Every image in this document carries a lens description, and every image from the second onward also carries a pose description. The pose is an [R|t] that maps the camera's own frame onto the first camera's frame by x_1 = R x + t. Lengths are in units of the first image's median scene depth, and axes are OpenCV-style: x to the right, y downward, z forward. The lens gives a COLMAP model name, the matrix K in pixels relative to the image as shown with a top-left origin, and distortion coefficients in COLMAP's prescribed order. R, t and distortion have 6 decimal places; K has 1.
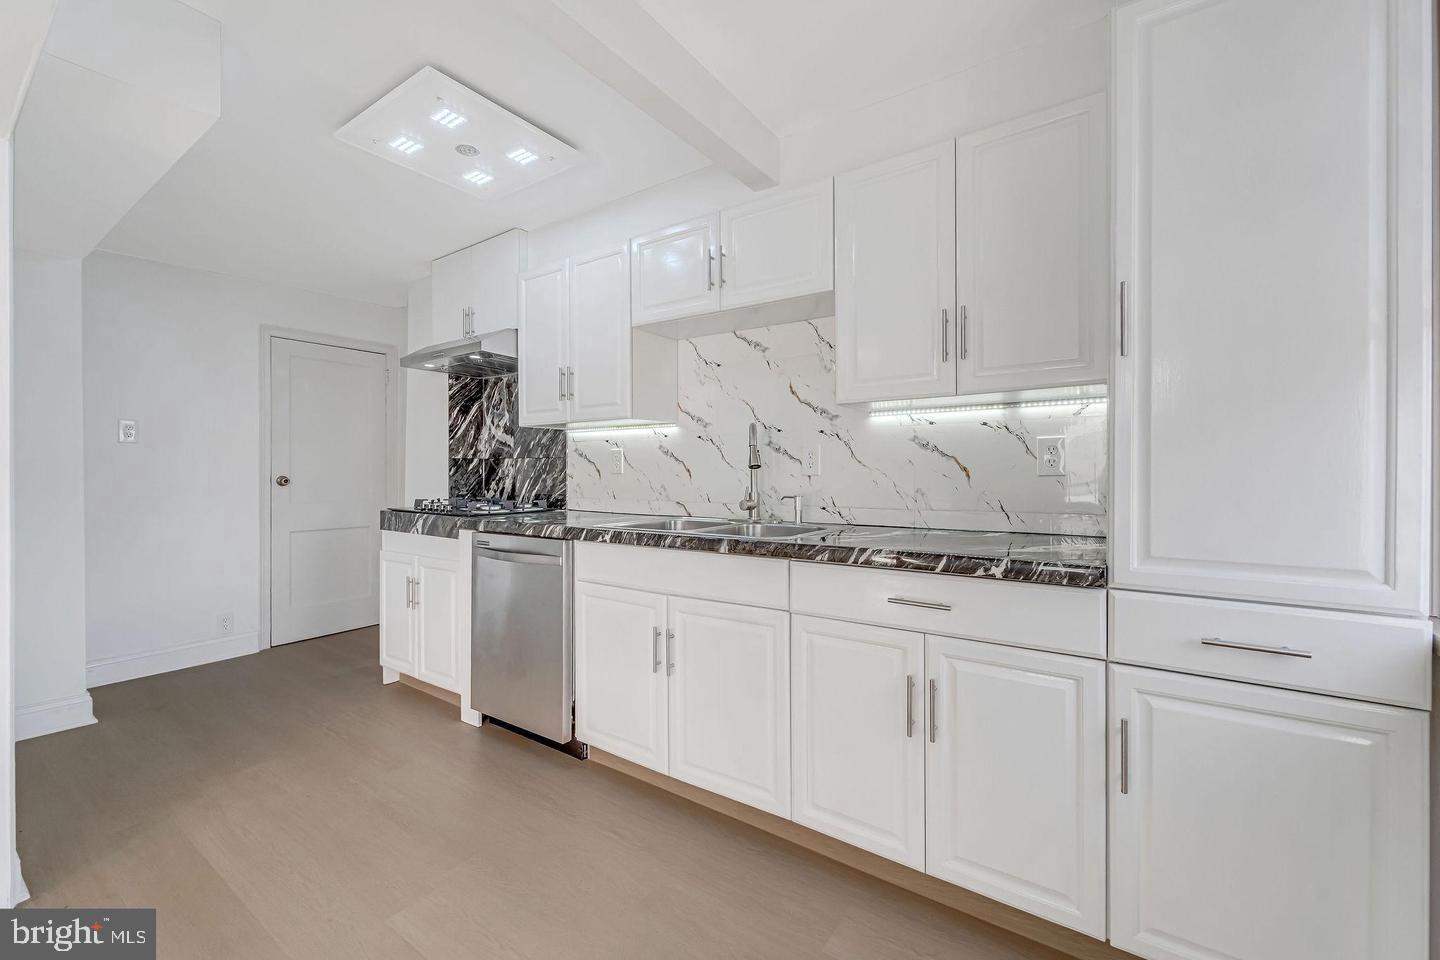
lens RADIAL K [[589.3, 0, 719.0], [0, 589.3, 471.6], [0, 0, 1]] dist [0.000002, -0.000046]
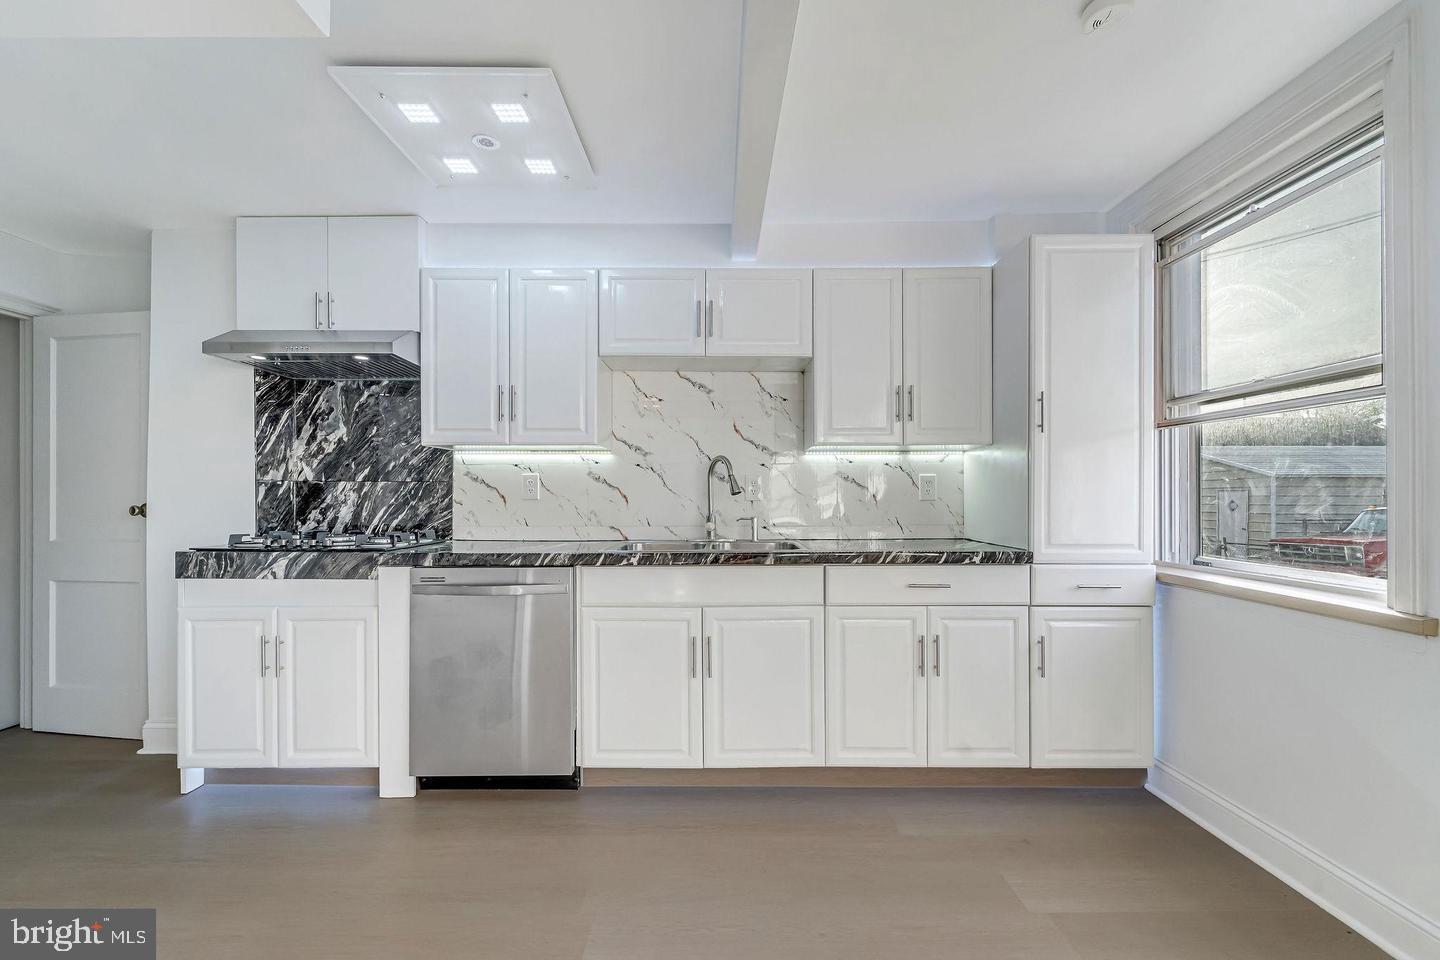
lens RADIAL K [[588.4, 0, 721.6], [0, 588.4, 495.5], [0, 0, 1]] dist [0.000513, -0.000100]
pose [[0.818813, 0.003449, 0.574050, -0.504821], [-0.000244, 0.999984, -0.005660, 0.001947], [-0.574061, 0.004495, 0.818801, 0.042591]]
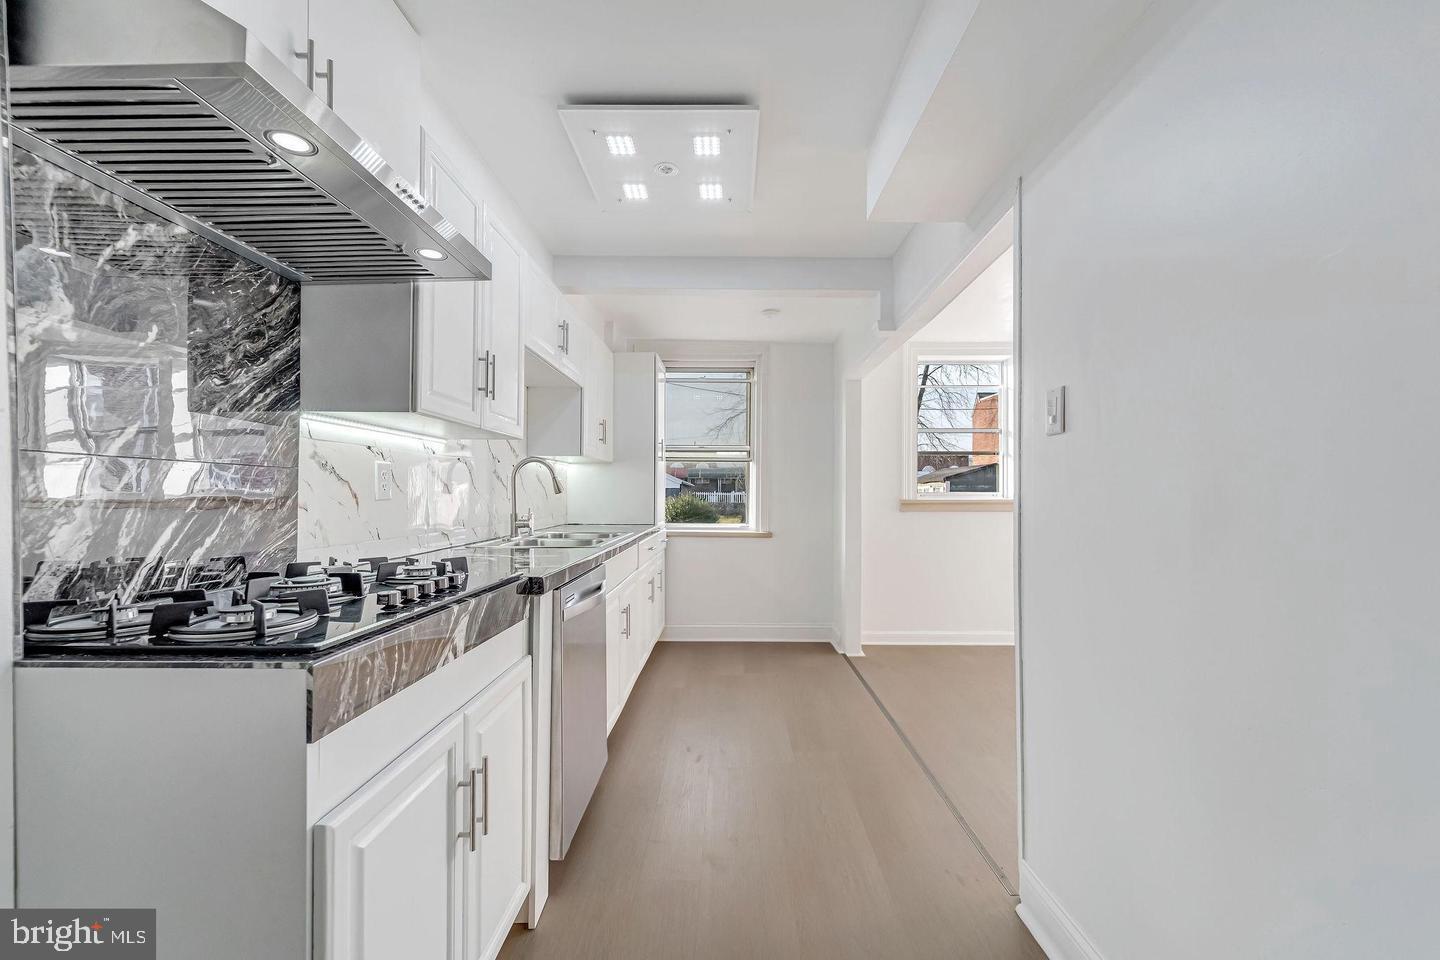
lens RADIAL K [[588.4, 0, 721.6], [0, 588.4, 495.5], [0, 0, 1]] dist [0.000513, -0.000100]
pose [[-0.554054, -0.000110, 0.832481, -0.985572], [0.002824, 0.999994, 0.002012, -0.002176], [-0.832476, 0.003466, -0.554050, 1.130353]]
